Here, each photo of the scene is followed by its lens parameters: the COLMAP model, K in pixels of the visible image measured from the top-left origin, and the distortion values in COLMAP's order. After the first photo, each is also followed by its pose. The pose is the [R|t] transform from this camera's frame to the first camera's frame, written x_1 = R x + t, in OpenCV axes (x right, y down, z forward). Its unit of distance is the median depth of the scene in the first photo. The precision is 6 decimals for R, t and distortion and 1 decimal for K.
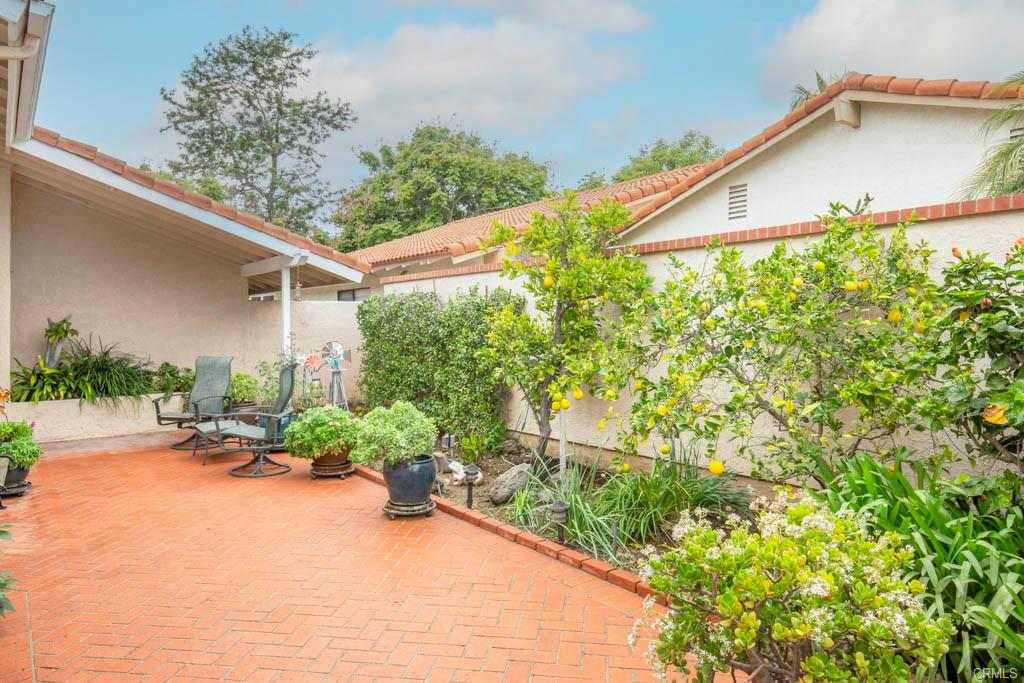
lens RADIAL K [[708.9, 0, 512.1], [0, 708.9, 339.3], [0, 0, 1]] dist [0.000329, 0.000165]
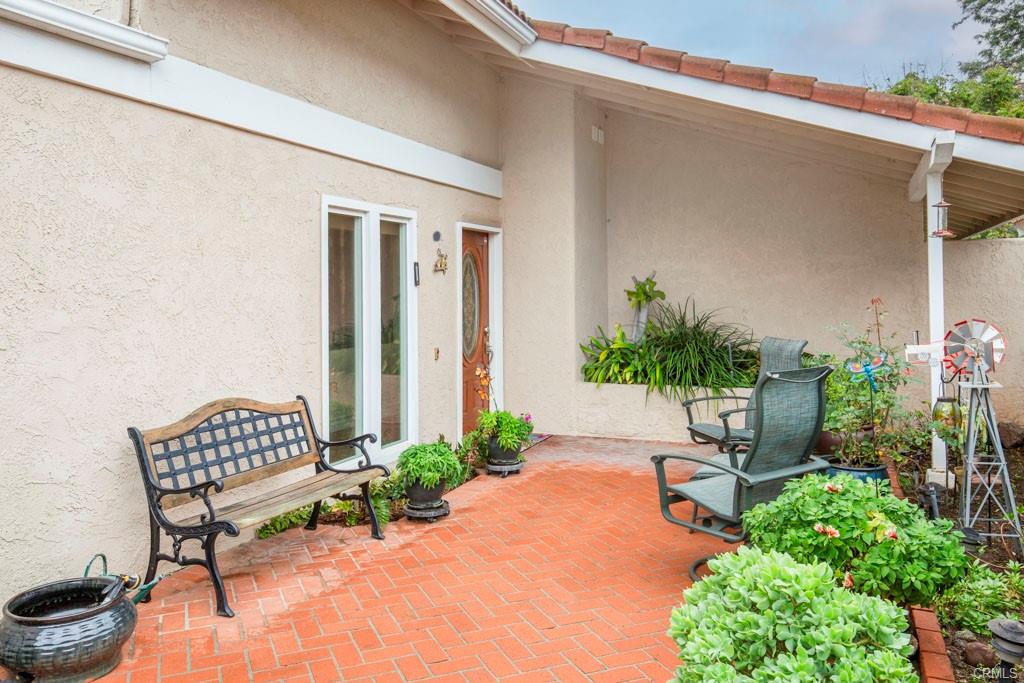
lens RADIAL K [[798.4, 0, 504.8], [0, 798.4, 288.2], [0, 0, 1]] dist [0.011264, 0.007552]
pose [[0.491174, 0.000627, -0.871061, 0.040936], [-0.012835, 0.999896, -0.006517, -0.009897], [0.870967, 0.014382, 0.491131, 0.458568]]
